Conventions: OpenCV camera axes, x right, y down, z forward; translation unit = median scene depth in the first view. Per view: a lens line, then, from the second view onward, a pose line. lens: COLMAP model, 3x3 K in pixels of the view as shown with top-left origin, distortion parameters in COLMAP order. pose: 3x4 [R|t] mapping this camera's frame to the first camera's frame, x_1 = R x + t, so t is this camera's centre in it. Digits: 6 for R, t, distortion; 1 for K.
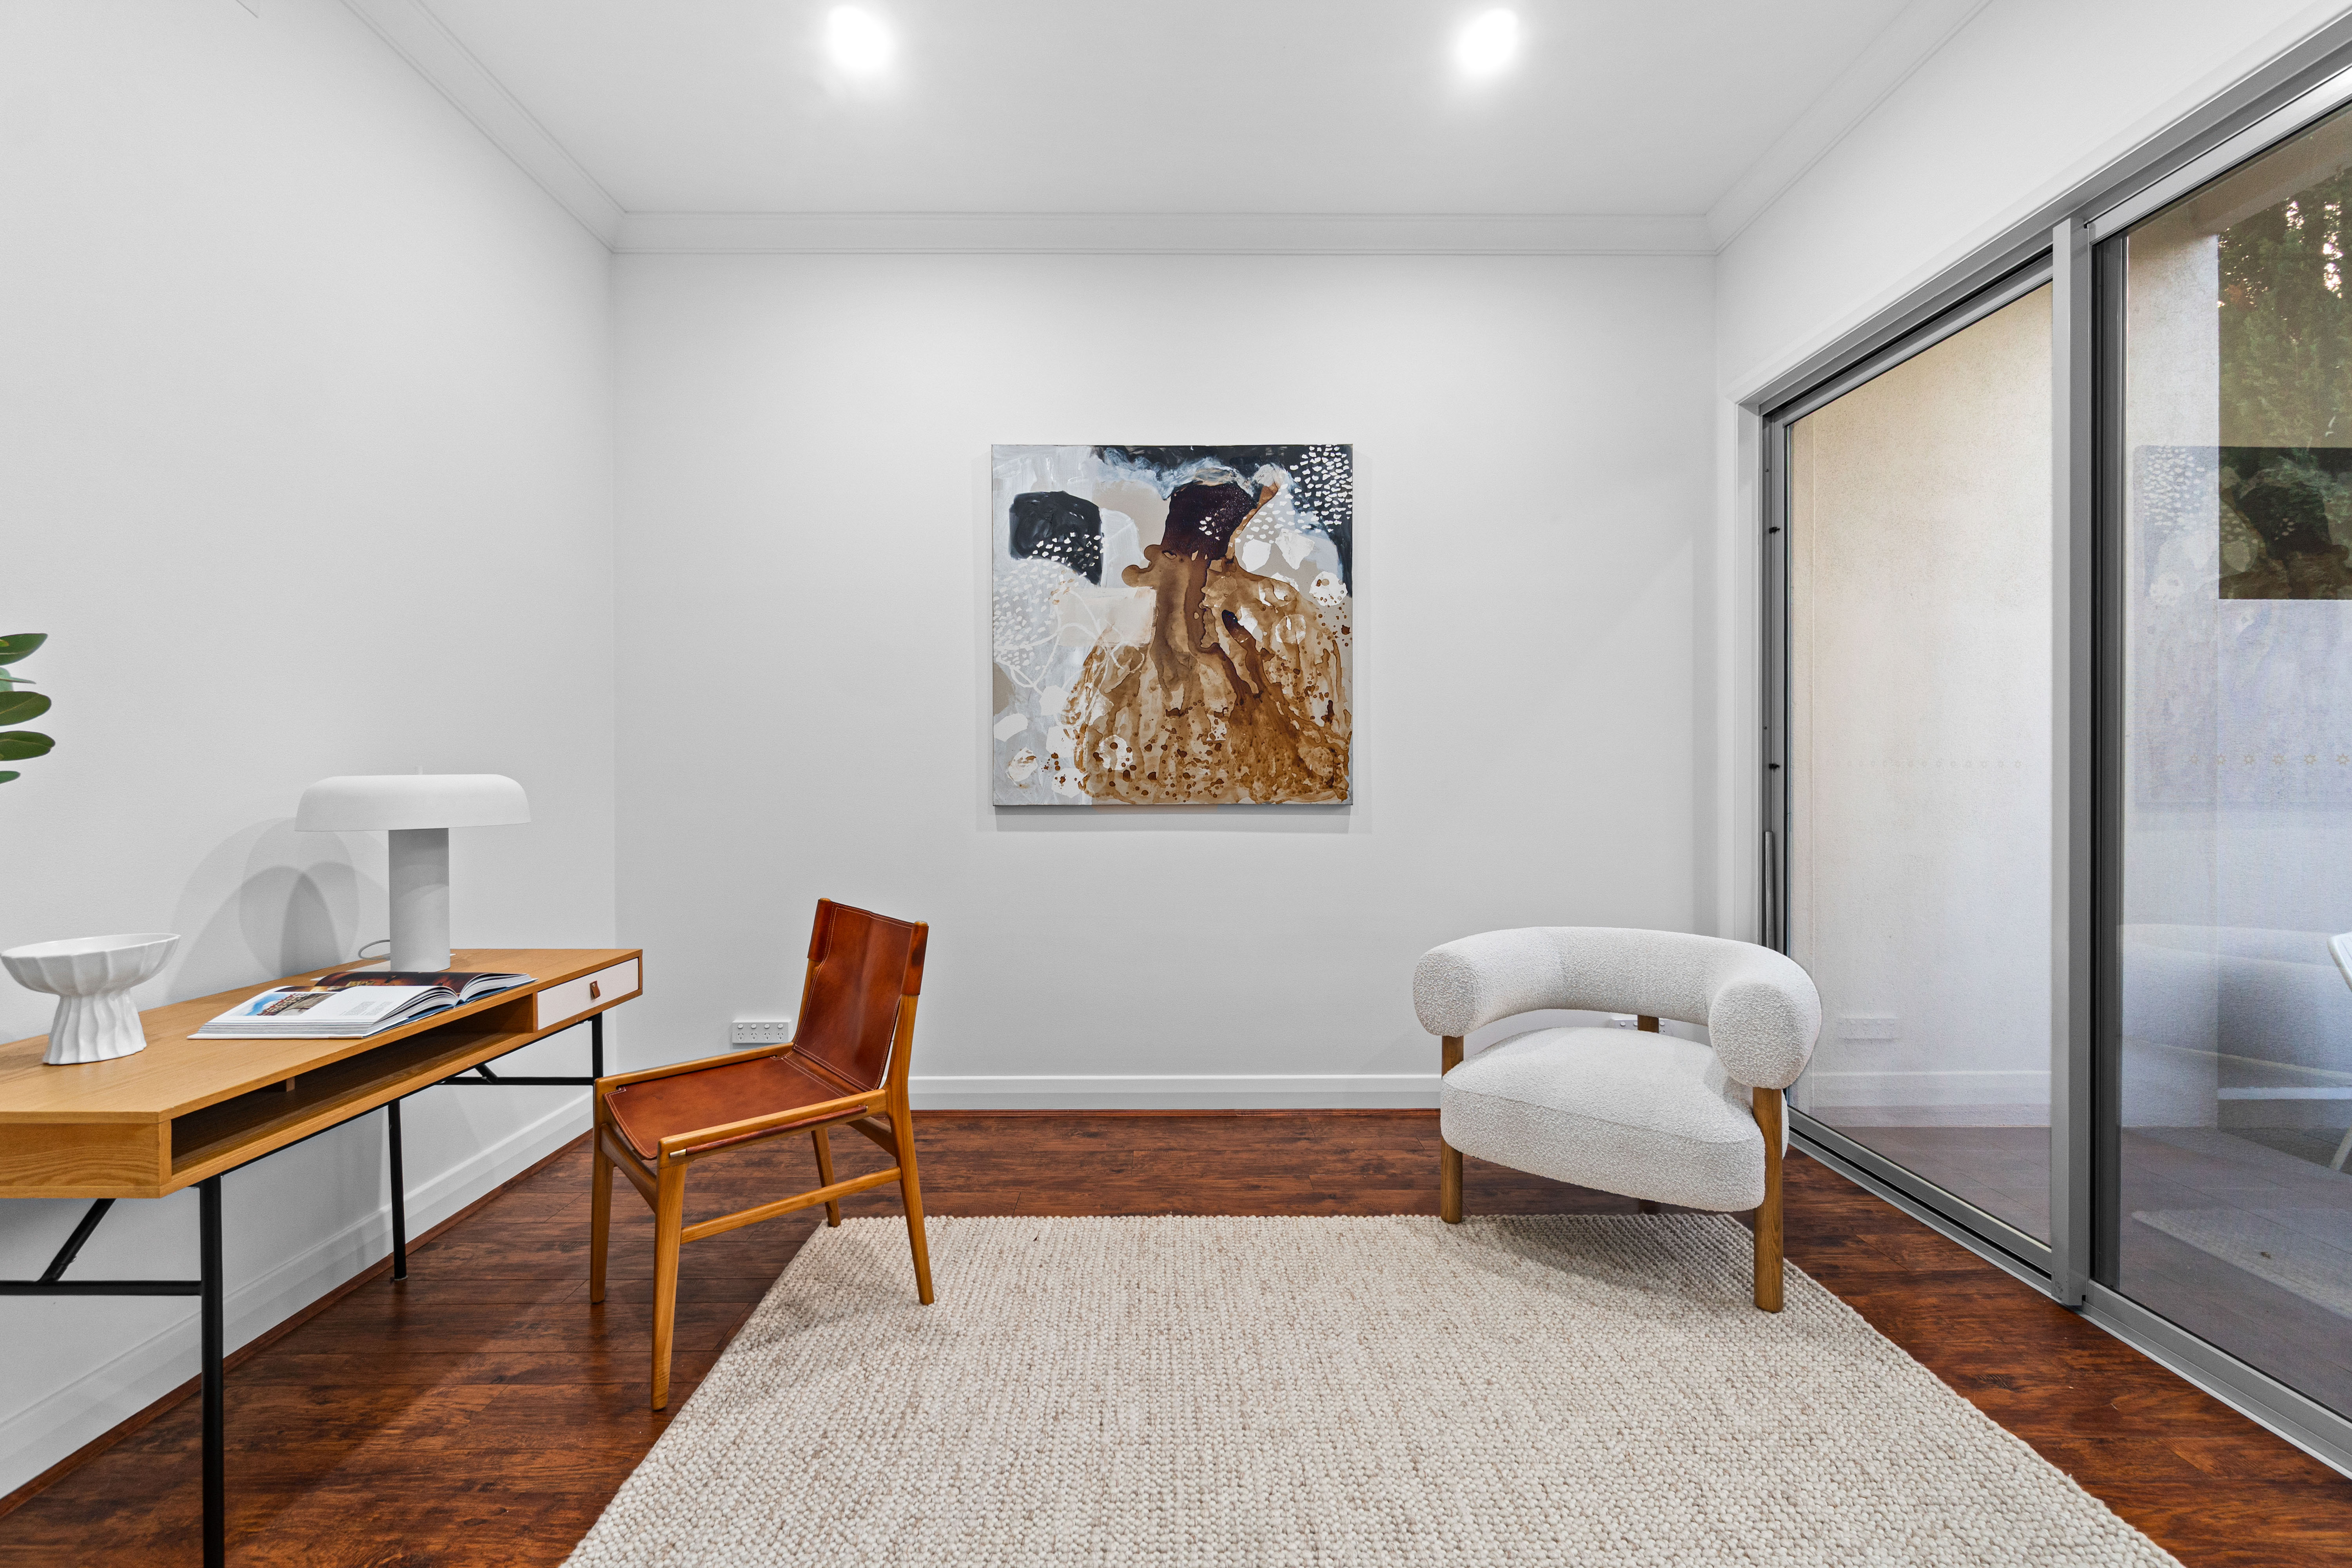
lens RADIAL K [[1017.4, 0, 1177.1], [0, 1017.4, 778.7], [0, 0, 1]] dist [-0.003424, 0.001351]
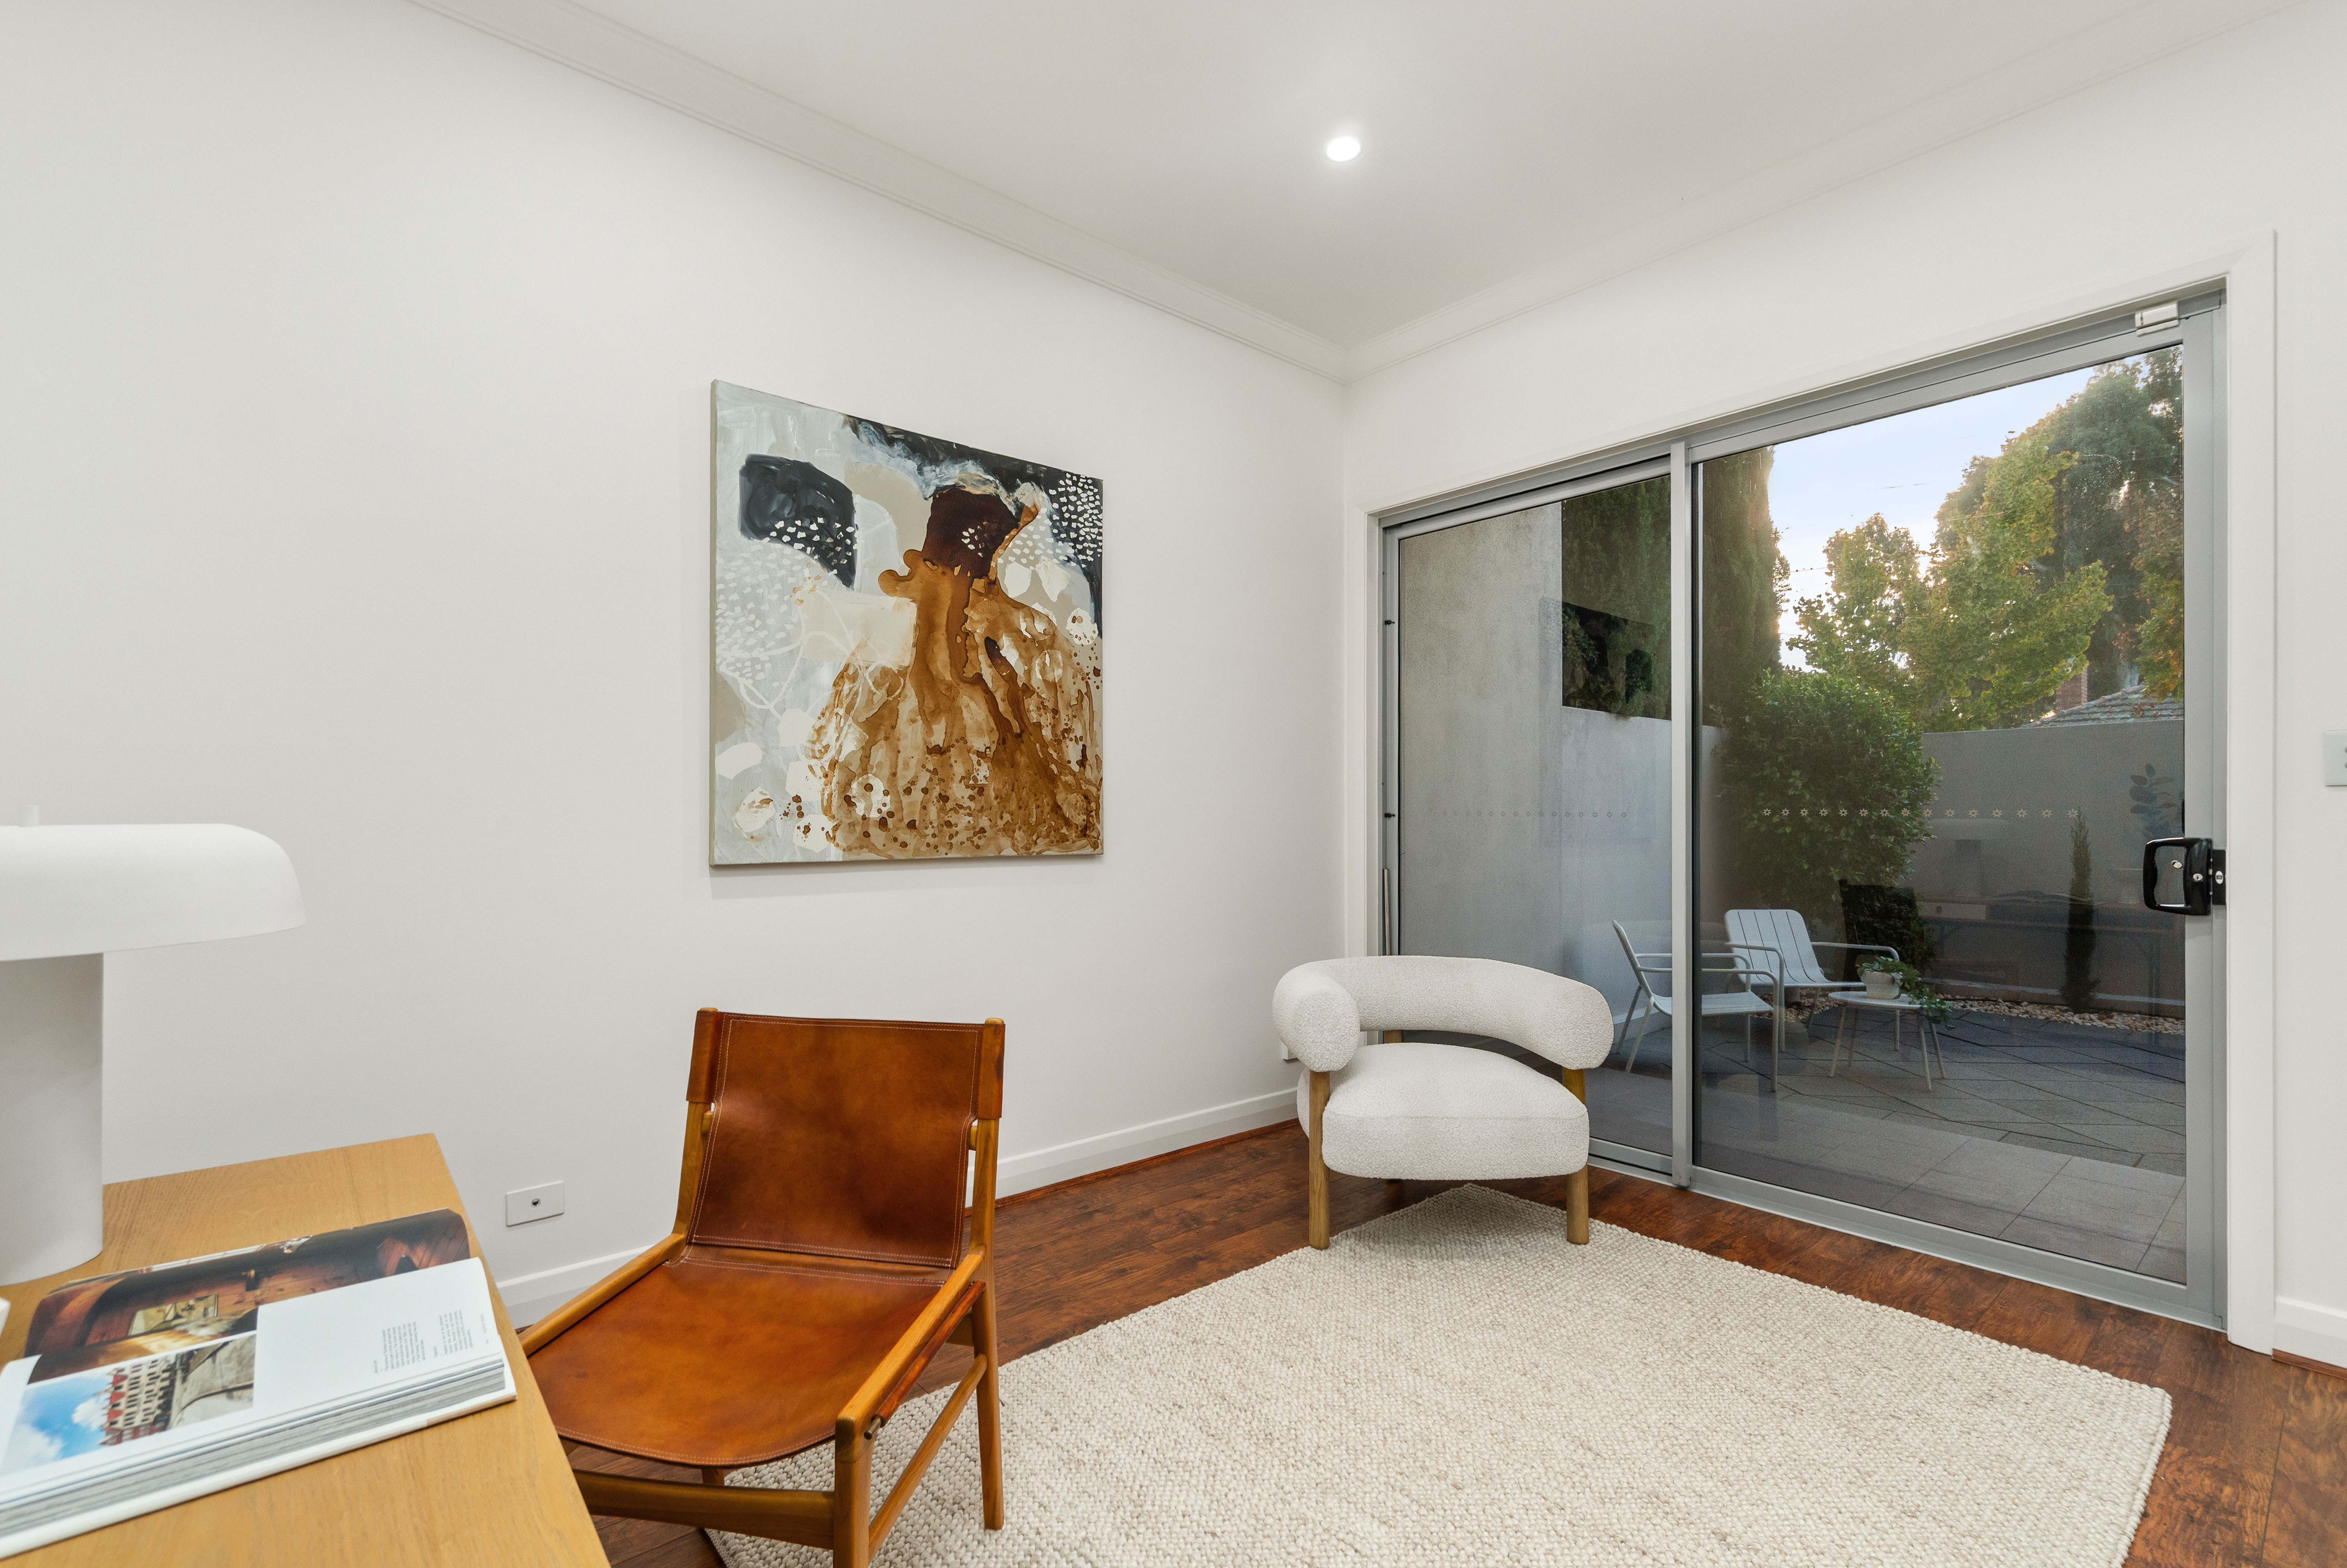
lens RADIAL K [[1029.7, 0, 1179.5], [0, 1029.7, 816.9], [0, 0, 1]] dist [-0.005937, -0.000200]
pose [[0.769588, 0.002638, 0.638535, -0.396890], [0.003245, 0.999962, -0.008041, -0.001204], [-0.638532, 0.008260, 0.769551, 0.205935]]
